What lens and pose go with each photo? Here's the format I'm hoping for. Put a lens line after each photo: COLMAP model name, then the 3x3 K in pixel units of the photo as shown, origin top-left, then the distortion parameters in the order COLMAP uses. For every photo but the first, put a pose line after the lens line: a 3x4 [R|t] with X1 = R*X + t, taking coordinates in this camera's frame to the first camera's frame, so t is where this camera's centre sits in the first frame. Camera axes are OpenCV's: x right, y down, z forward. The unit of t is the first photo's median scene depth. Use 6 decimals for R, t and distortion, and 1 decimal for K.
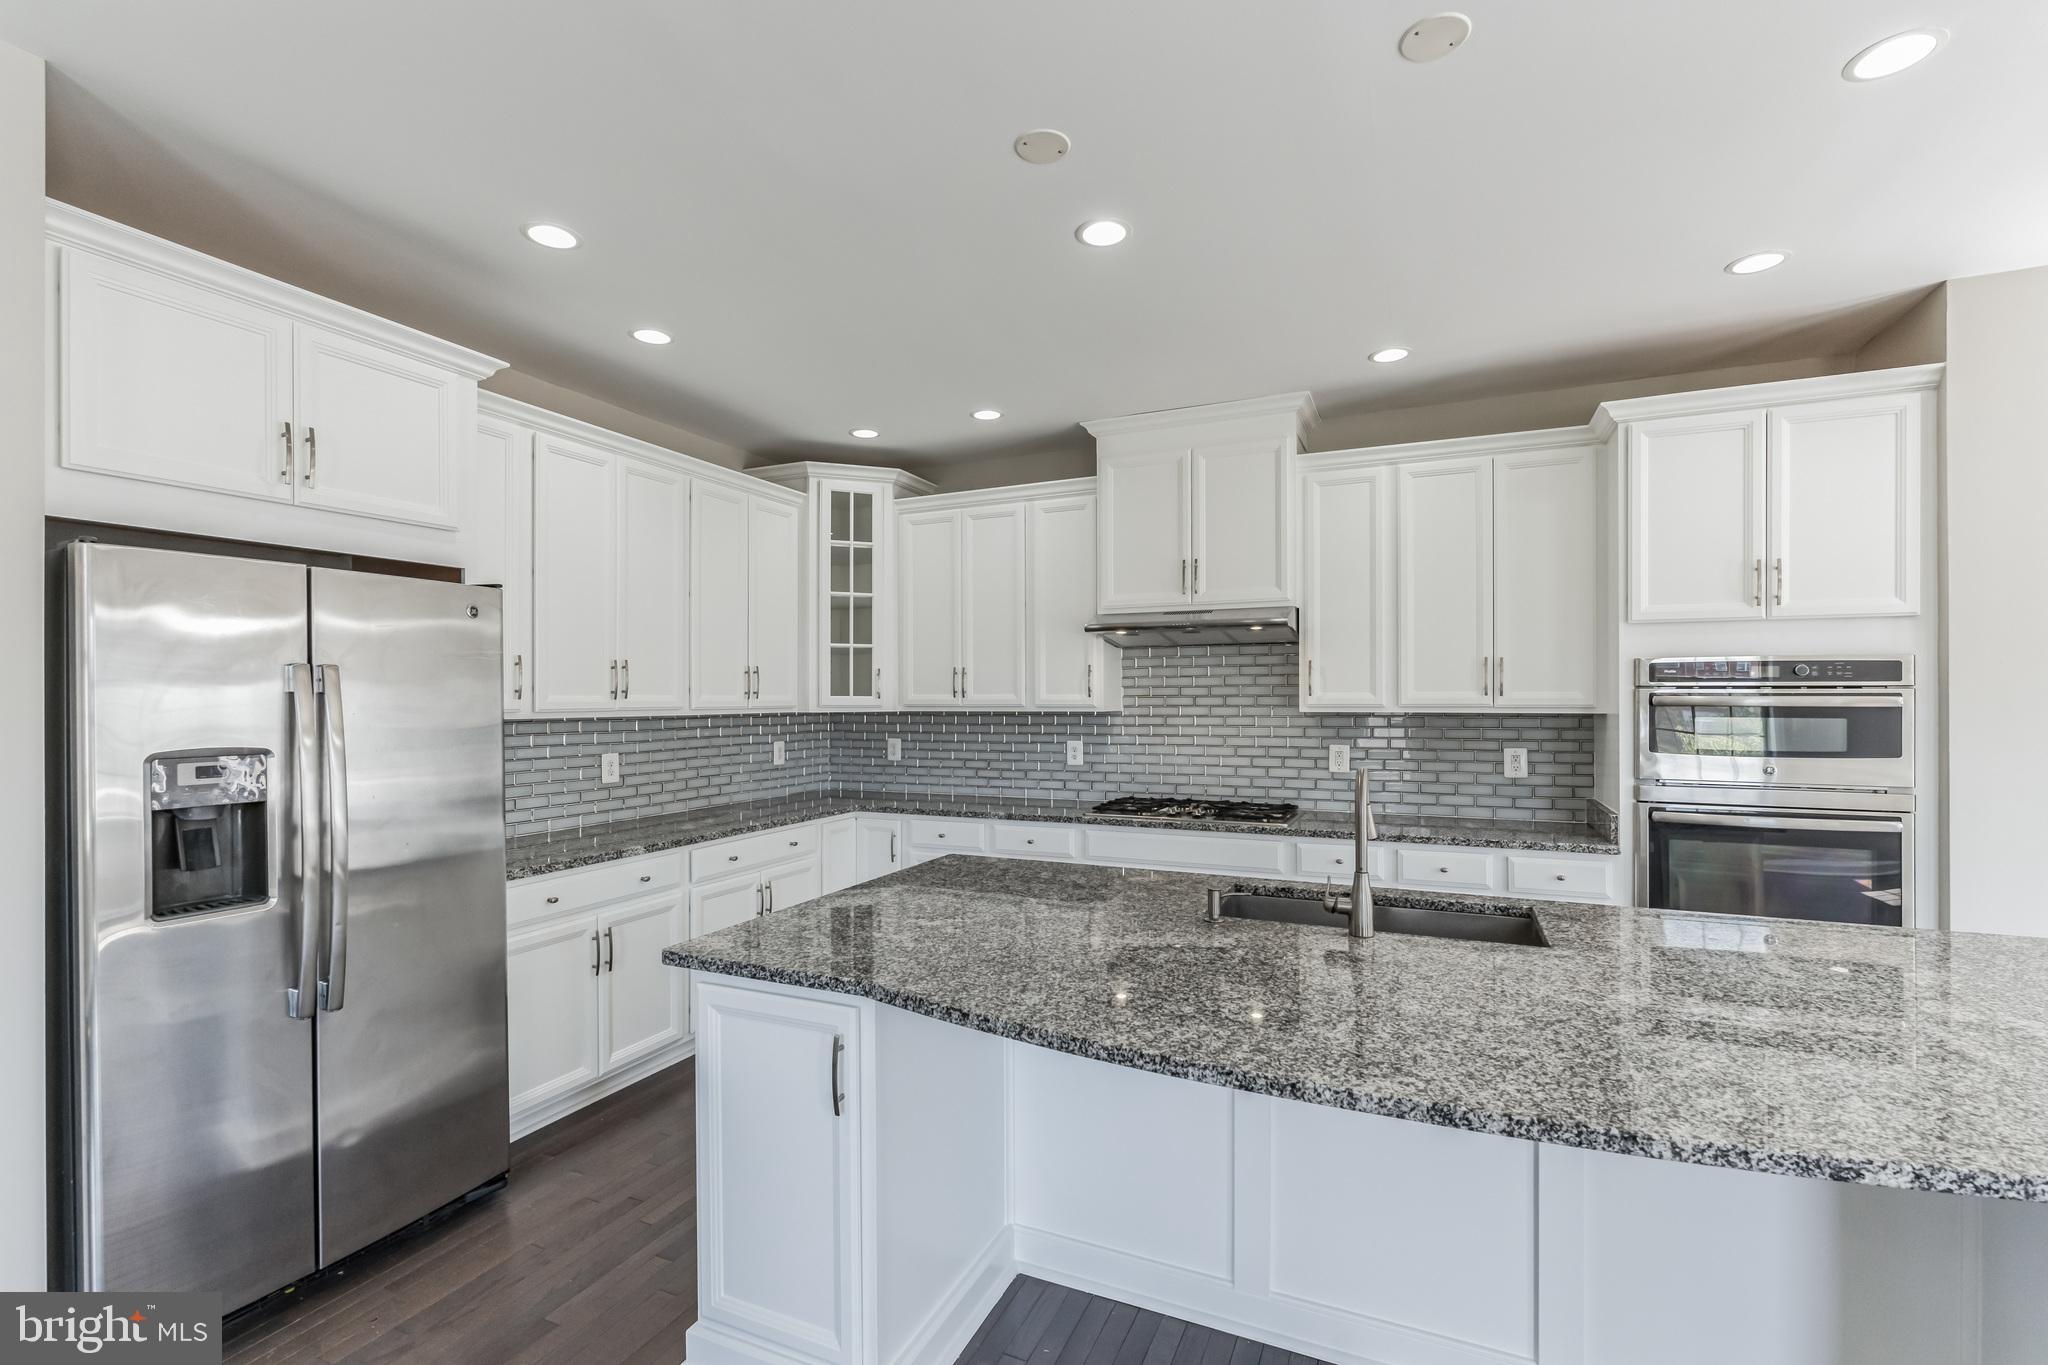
lens RADIAL K [[901.4, 0, 1020.2], [0, 901.4, 695.0], [0, 0, 1]] dist [-0.000258, 0.000103]
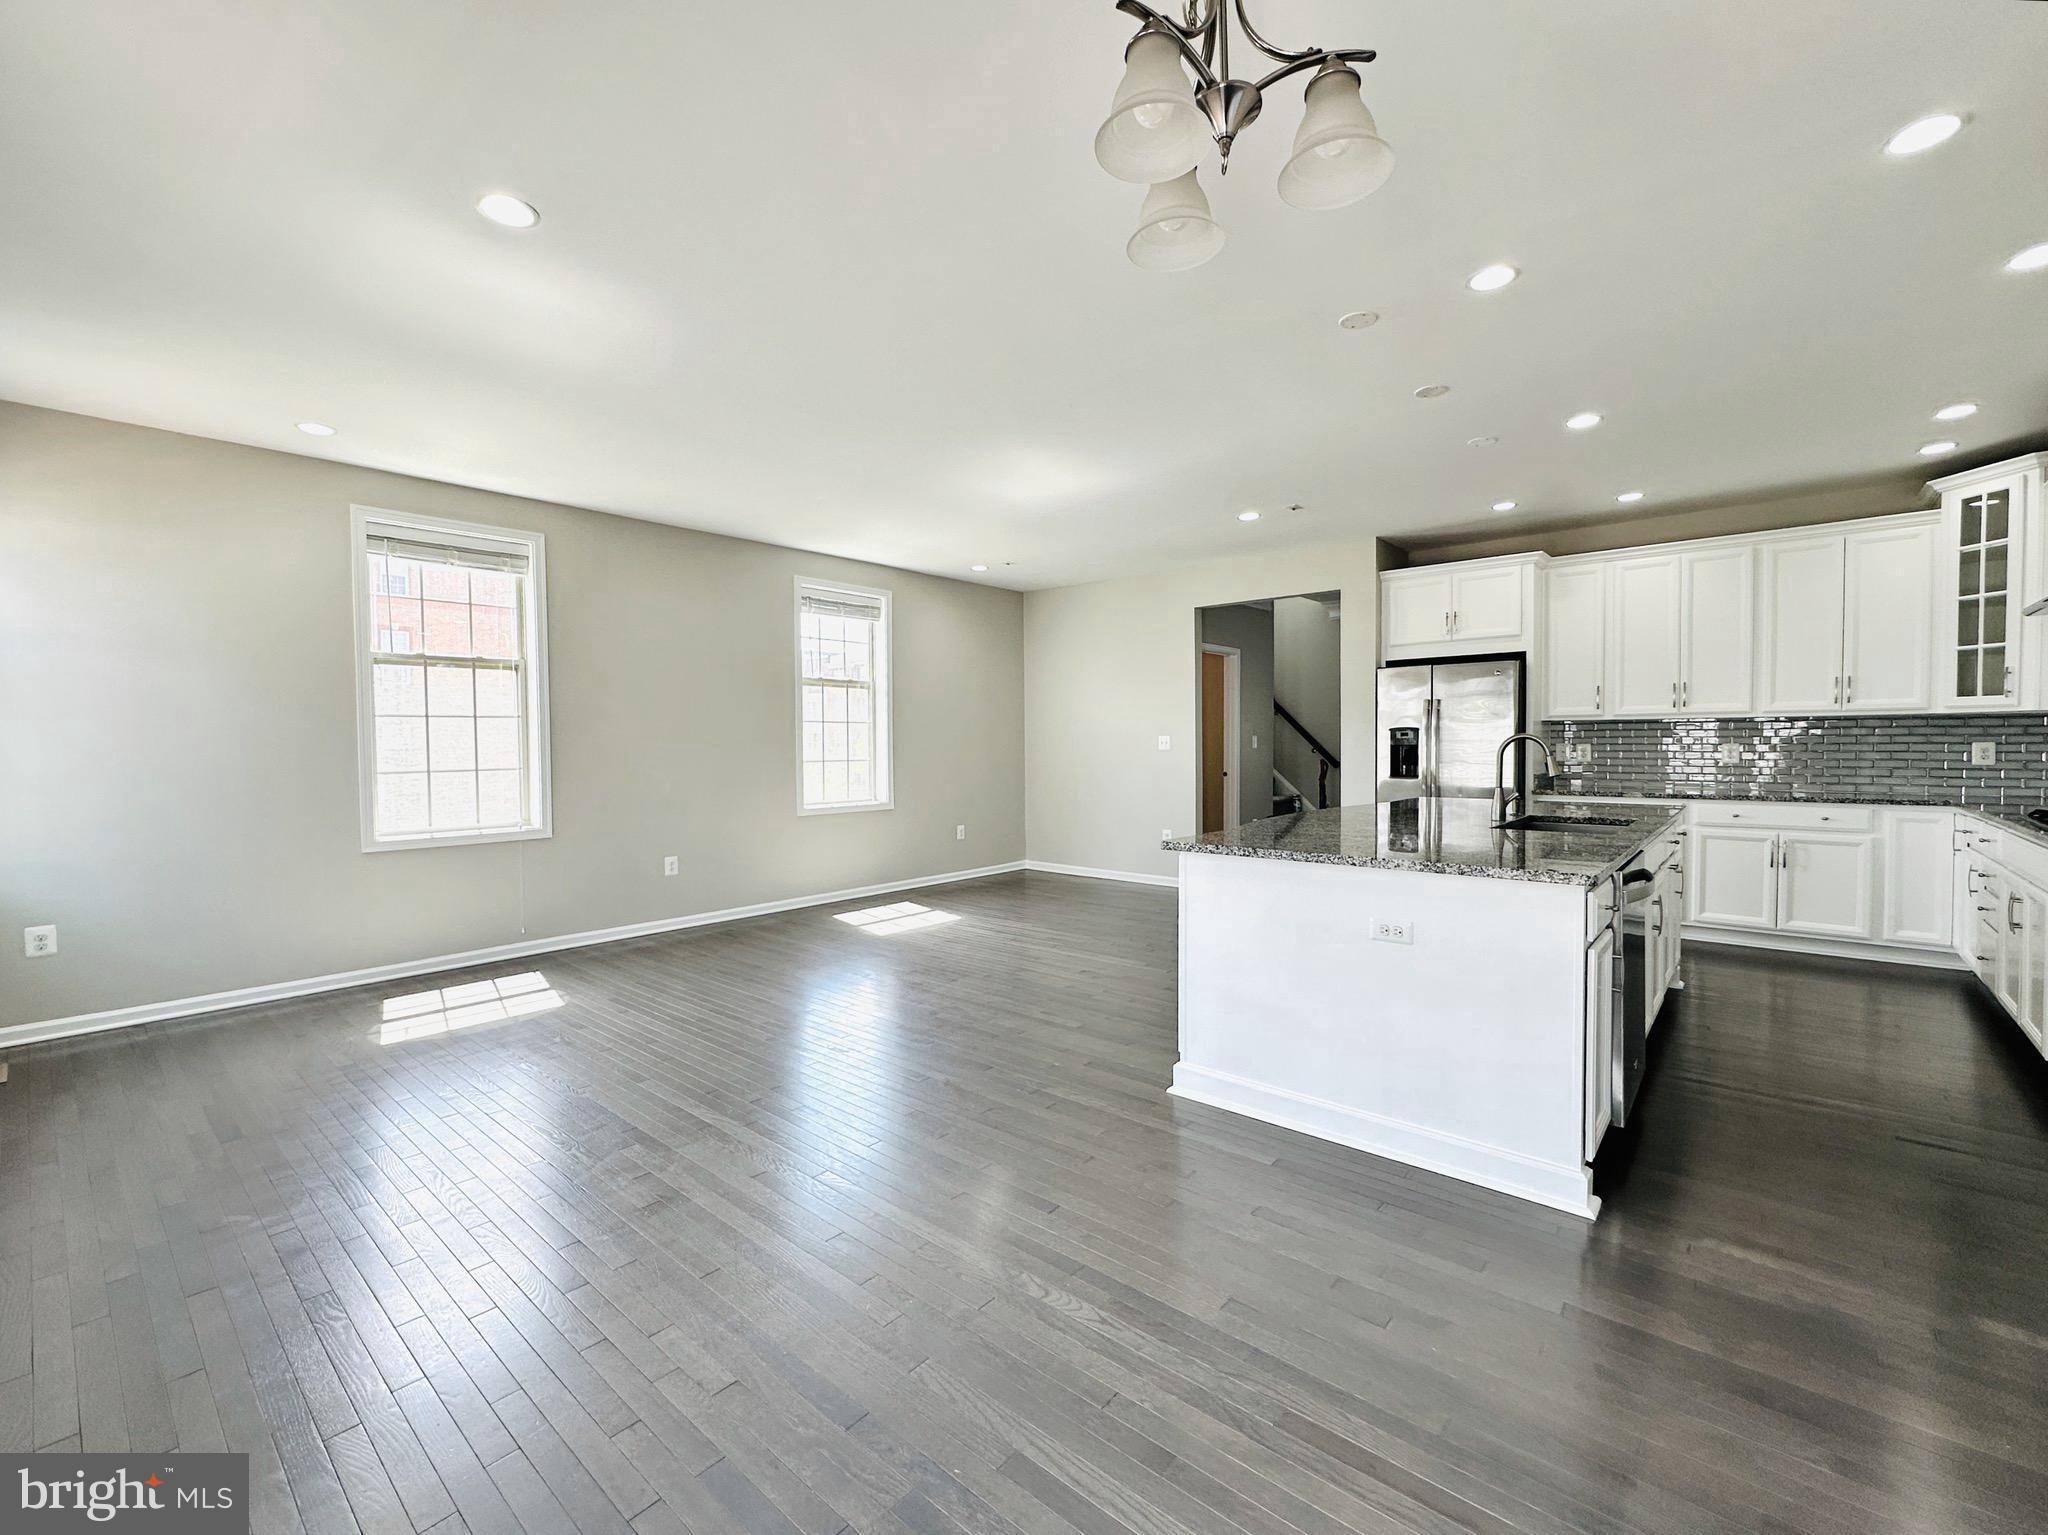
lens RADIAL K [[871.8, 0, 1024.0], [0, 871.8, 767.5], [0, 0, 1]] dist [-0.001971, -0.000448]
pose [[-0.281028, 0.033122, -0.959128, 1.212994], [0.011841, 0.999448, 0.031045, 0.043796], [0.959627, -0.002633, -0.281265, 0.277439]]
